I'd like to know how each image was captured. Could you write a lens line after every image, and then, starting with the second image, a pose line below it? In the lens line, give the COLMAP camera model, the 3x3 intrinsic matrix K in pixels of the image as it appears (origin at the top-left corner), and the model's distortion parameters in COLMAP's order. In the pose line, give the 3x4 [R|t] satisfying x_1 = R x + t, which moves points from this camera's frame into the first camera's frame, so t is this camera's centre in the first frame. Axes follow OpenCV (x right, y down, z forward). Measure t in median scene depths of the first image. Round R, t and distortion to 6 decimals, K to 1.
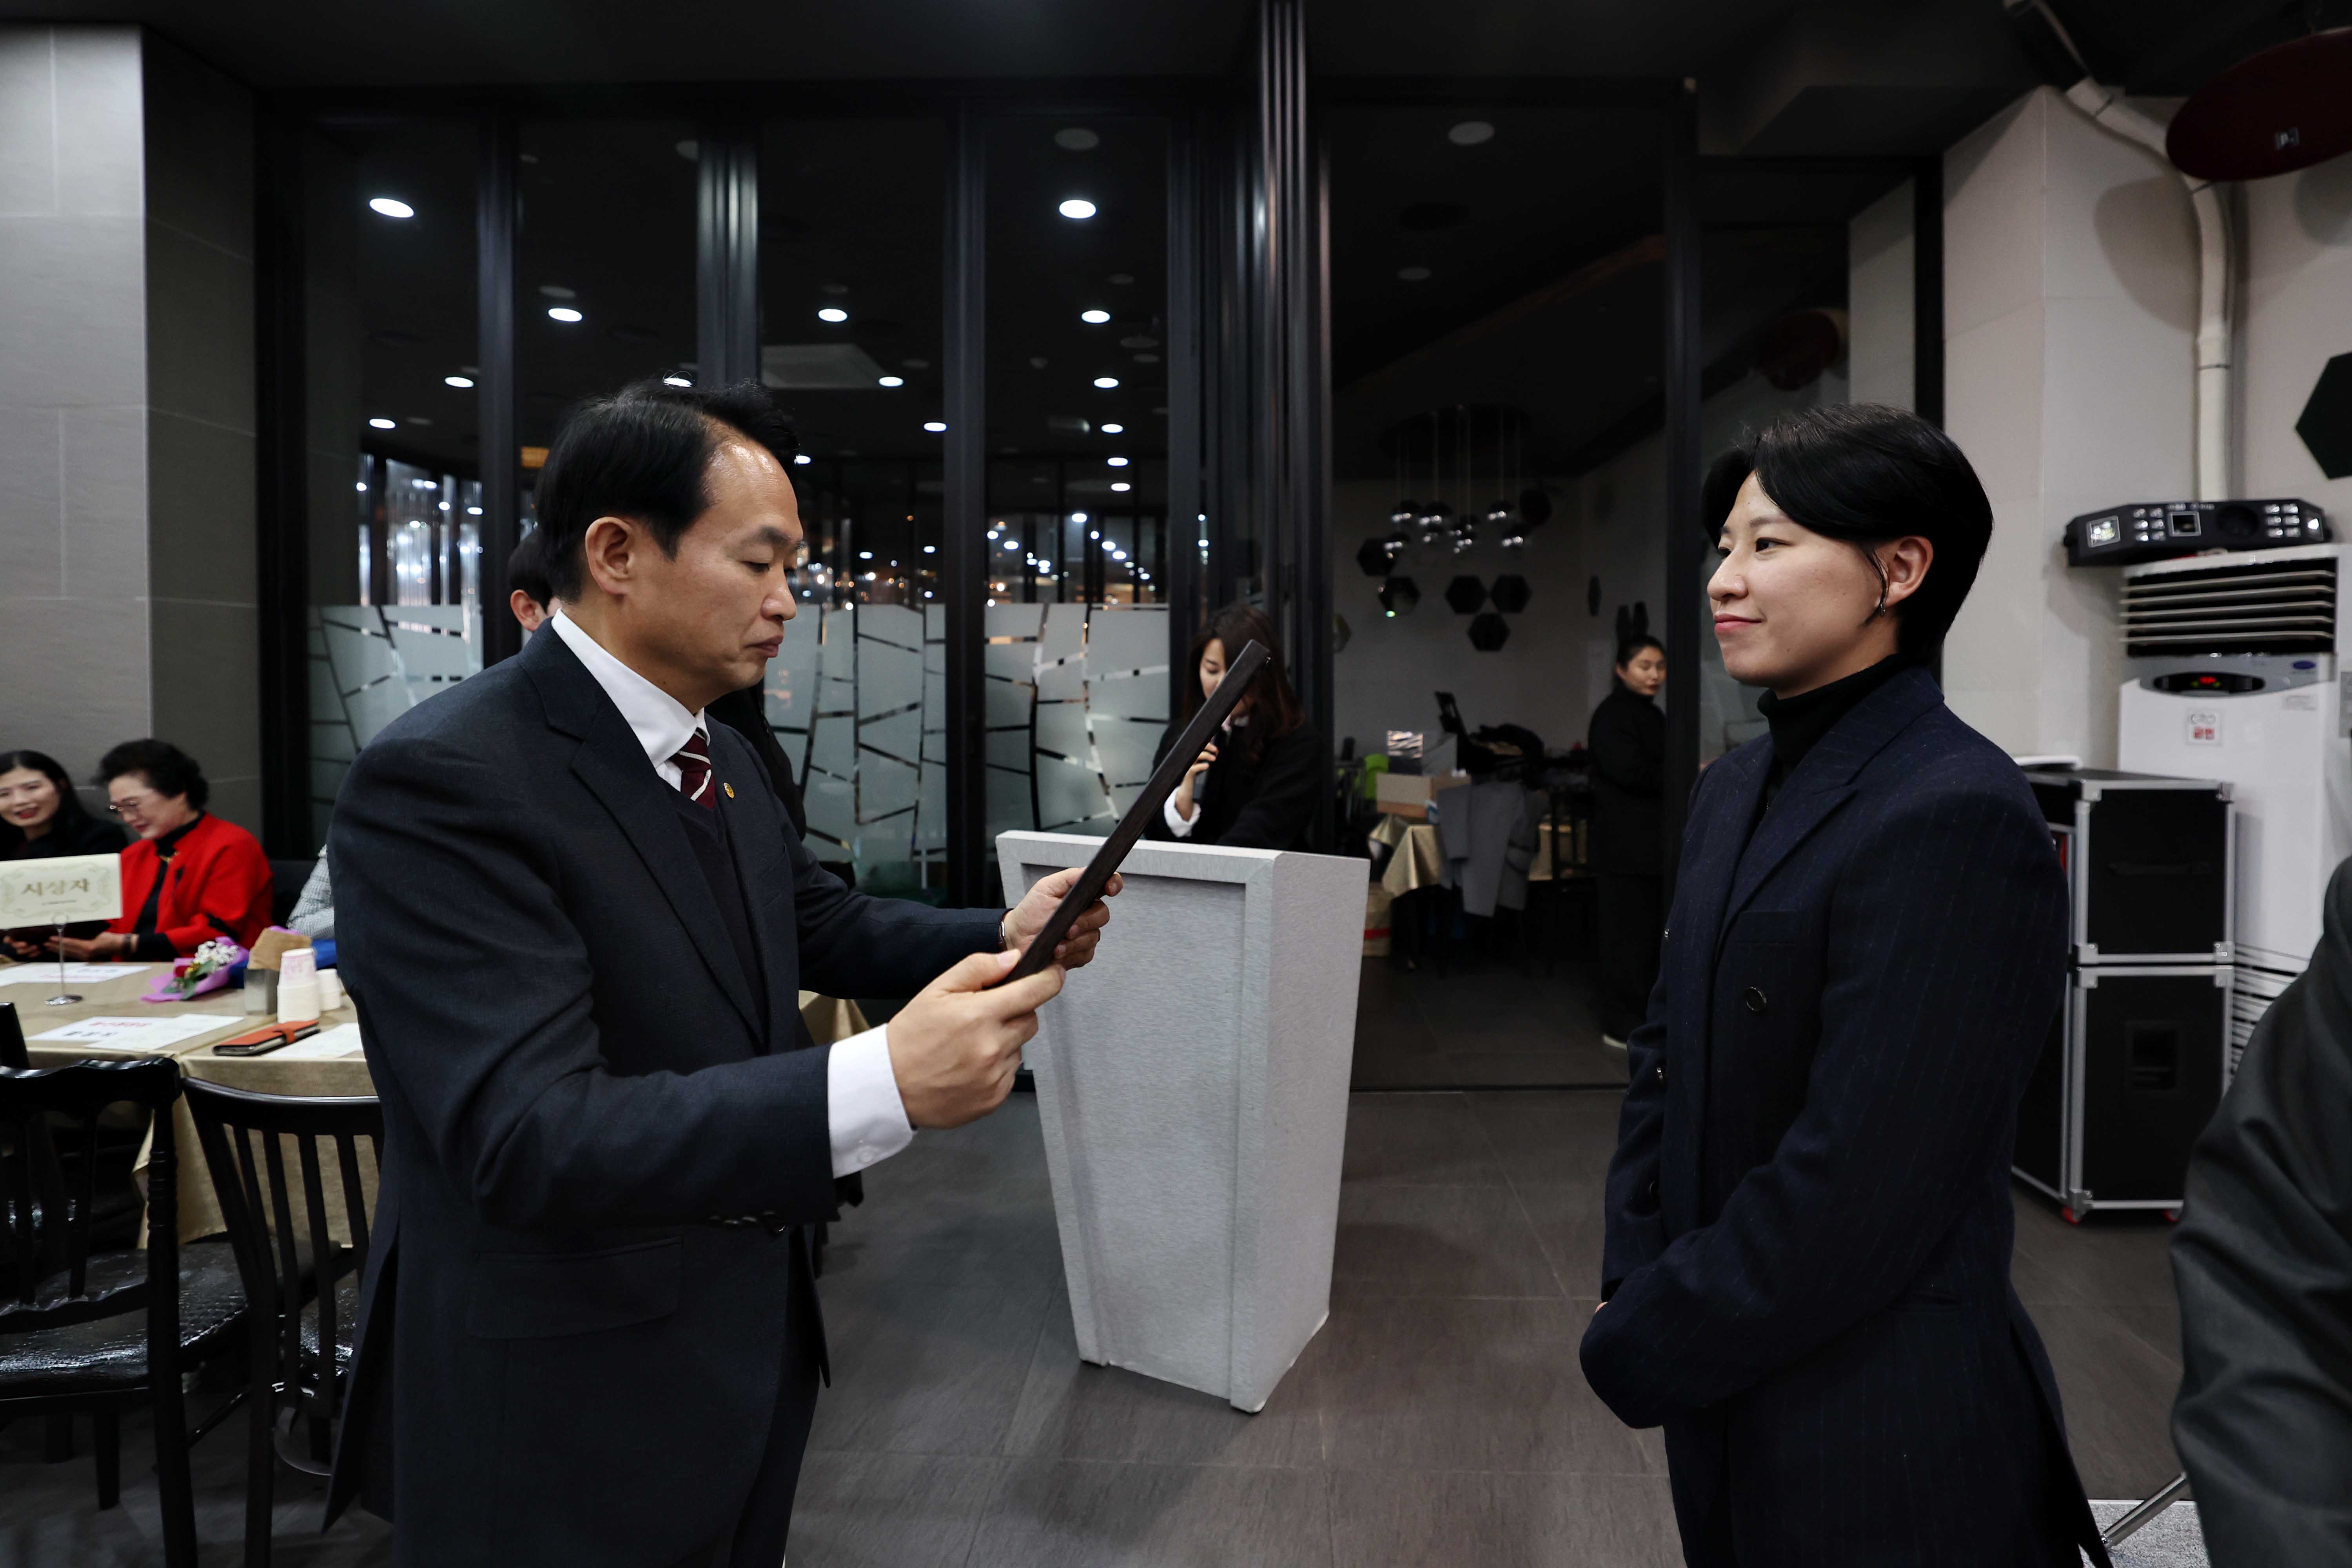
lens RADIAL K [[1082.9, 0, 1230.2], [0, 1082.9, 690.0], [0, 0, 1]] dist [-0.004412, -0.000303]
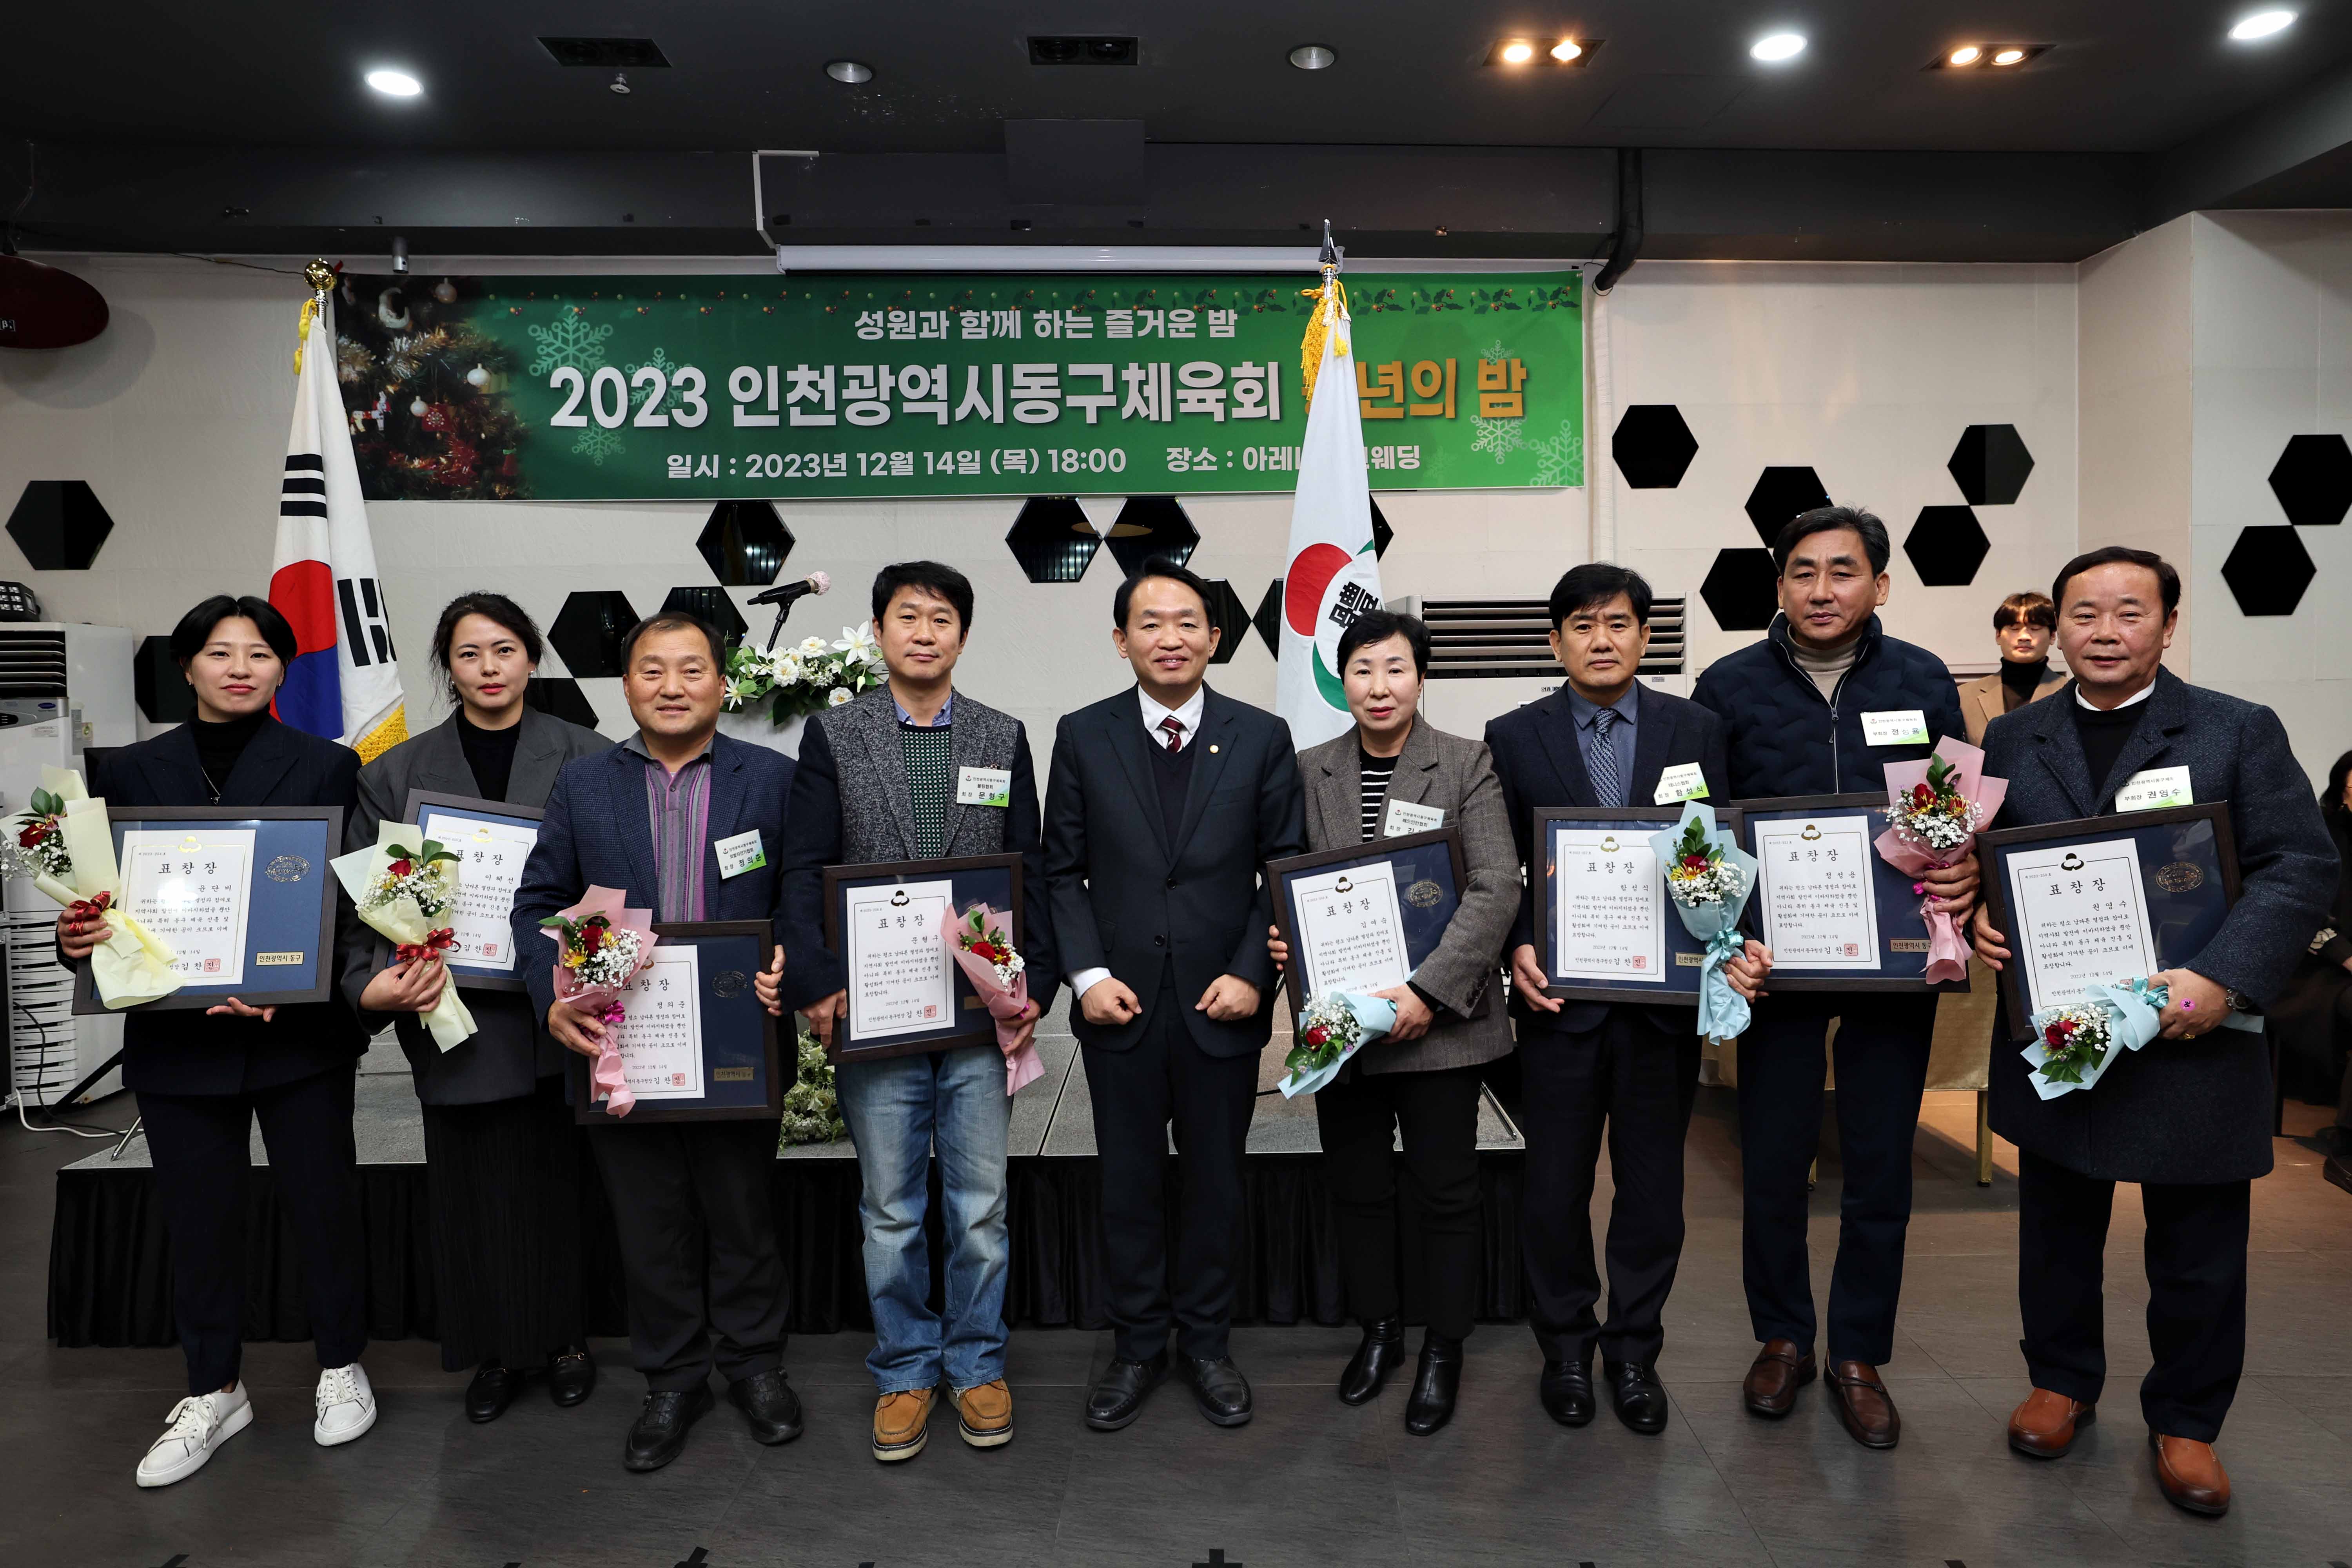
lens RADIAL K [[1353.7, 0, 1194.6], [0, 1353.7, 725.8], [0, 0, 1]] dist [-0.013577, 0.013734]
pose [[-0.022266, -0.021970, 0.999511, -0.728003], [0.040479, 0.998919, 0.022859, 0.021450], [-0.998932, 0.040968, -0.021353, -0.423110]]
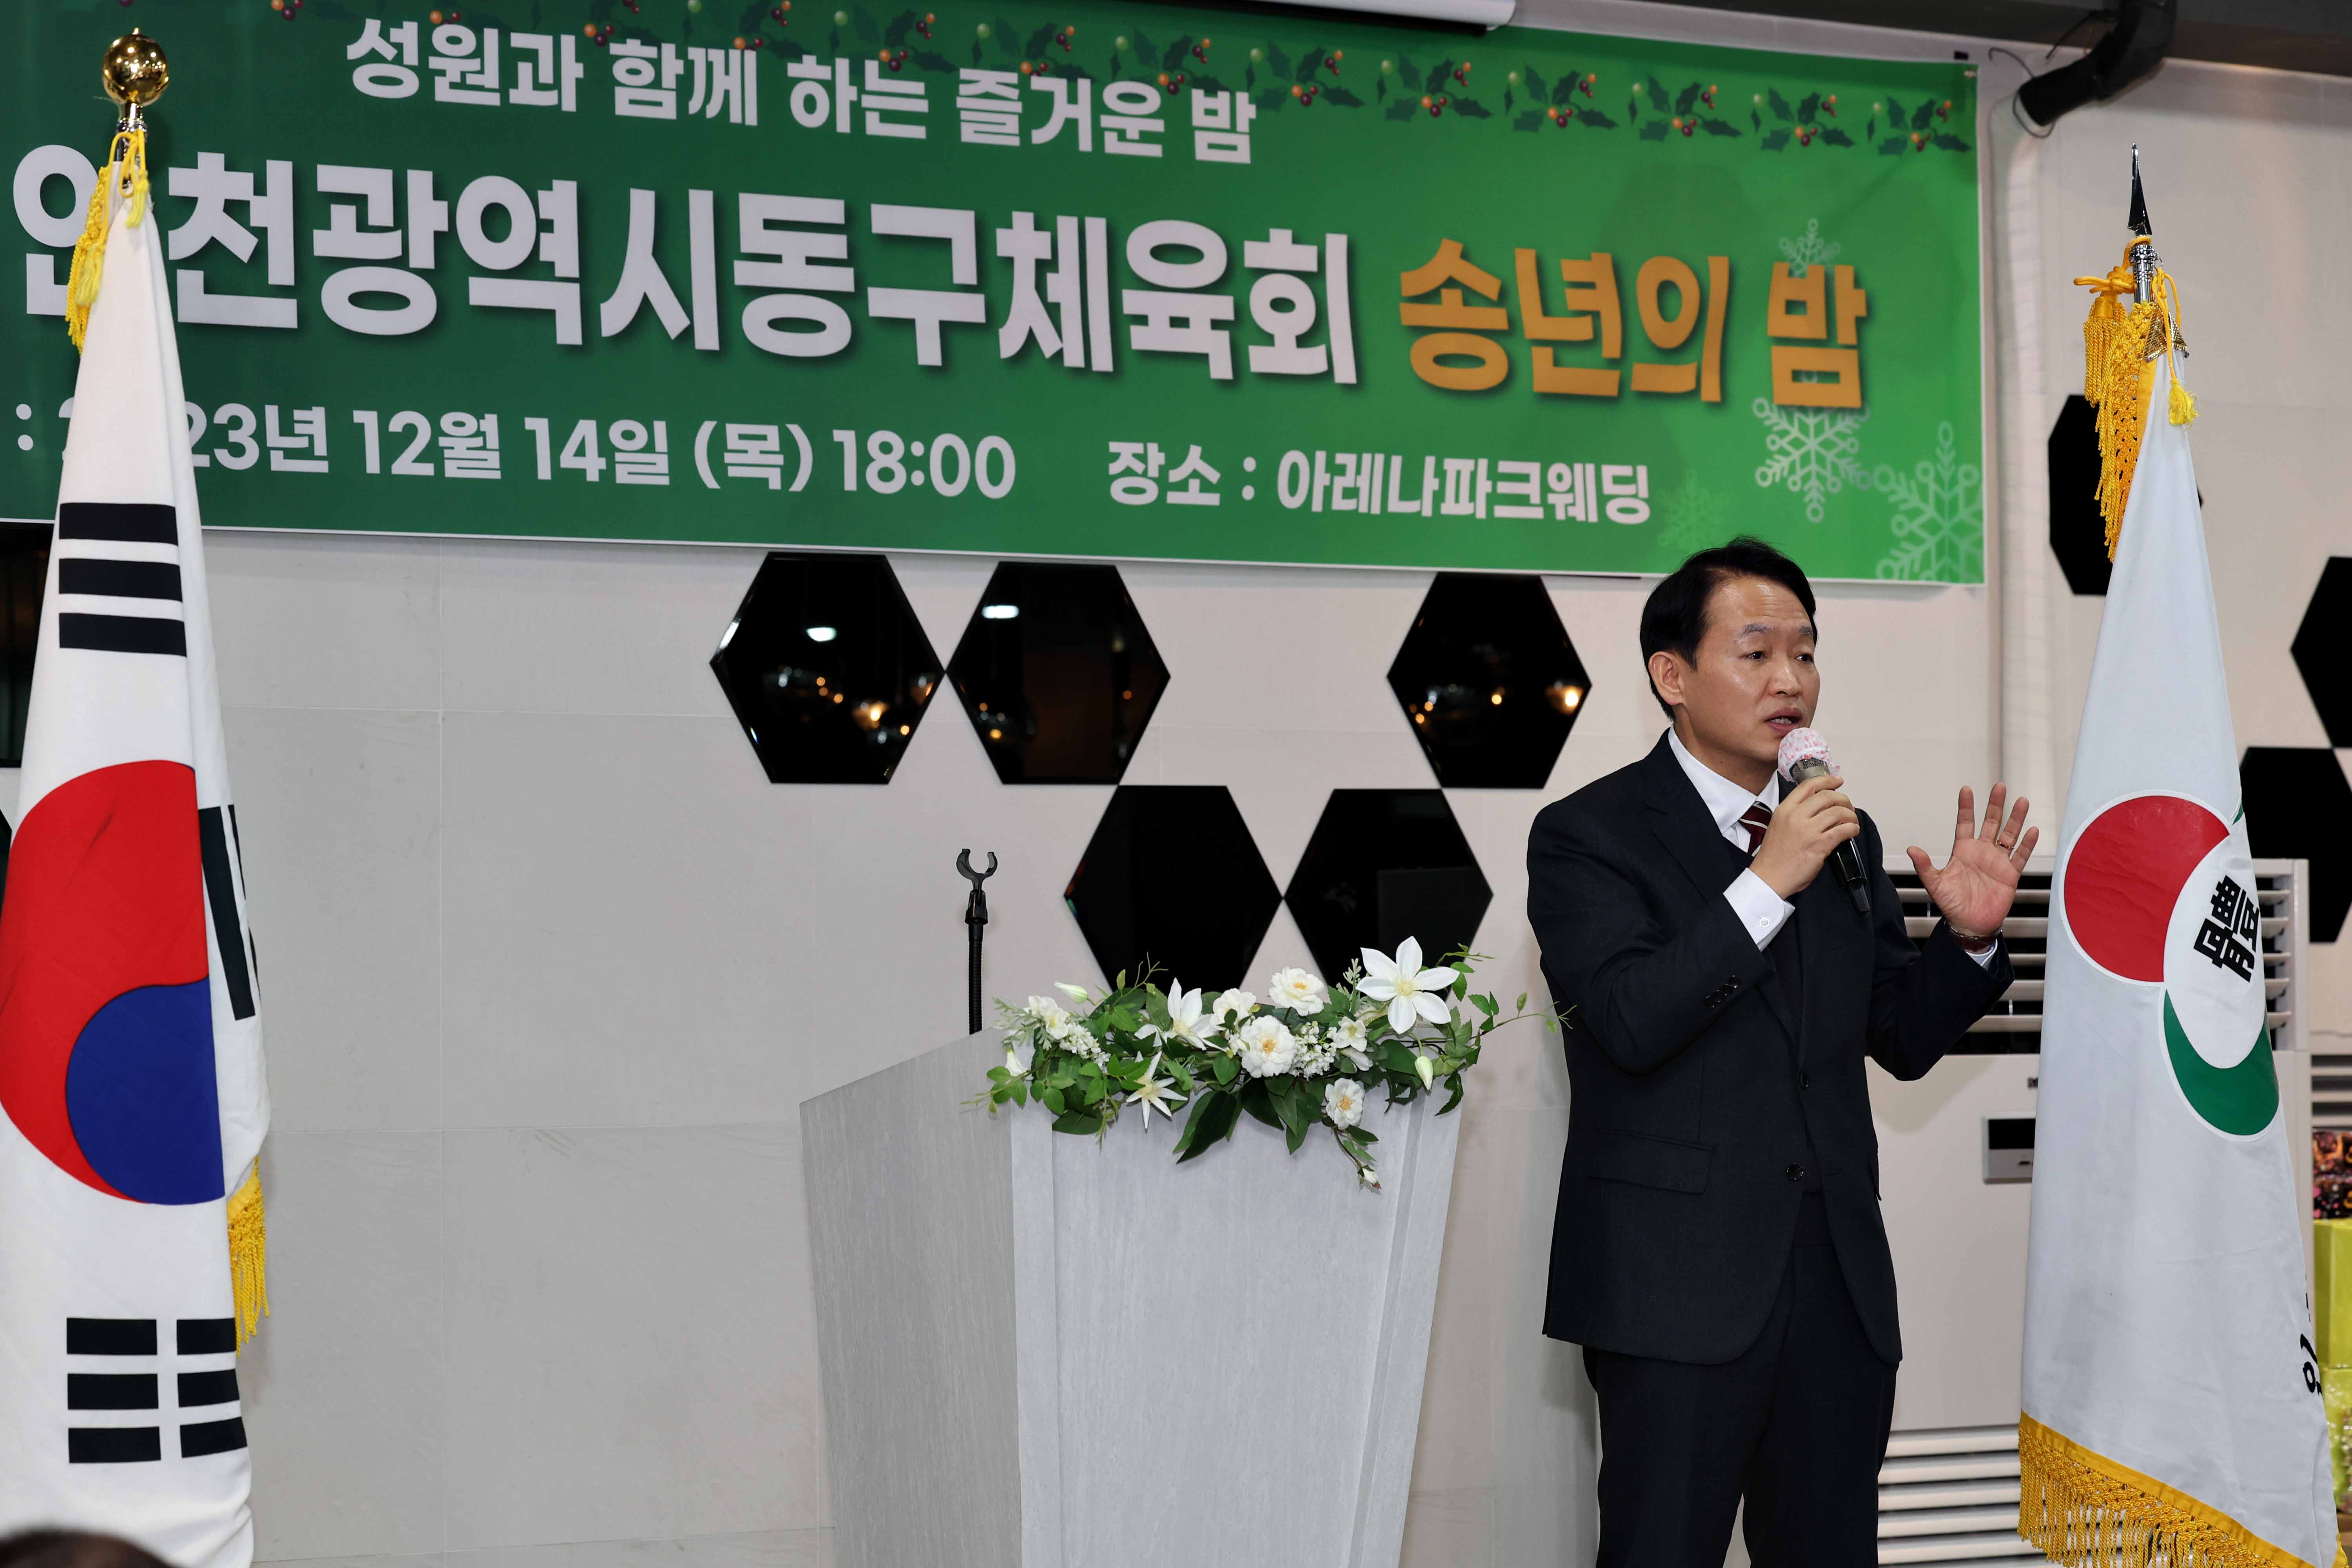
lens RADIAL K [[5878.4, 0, 1172.1], [0, 5878.4, 771.3], [0, 0, 1]] dist [0.014562, 0.000000]
pose [[-0.484714, 0.042614, 0.873634, -1.546073], [0.029124, 0.999045, -0.032573, -0.043344], [-0.874188, 0.009655, -0.485492, 0.999500]]
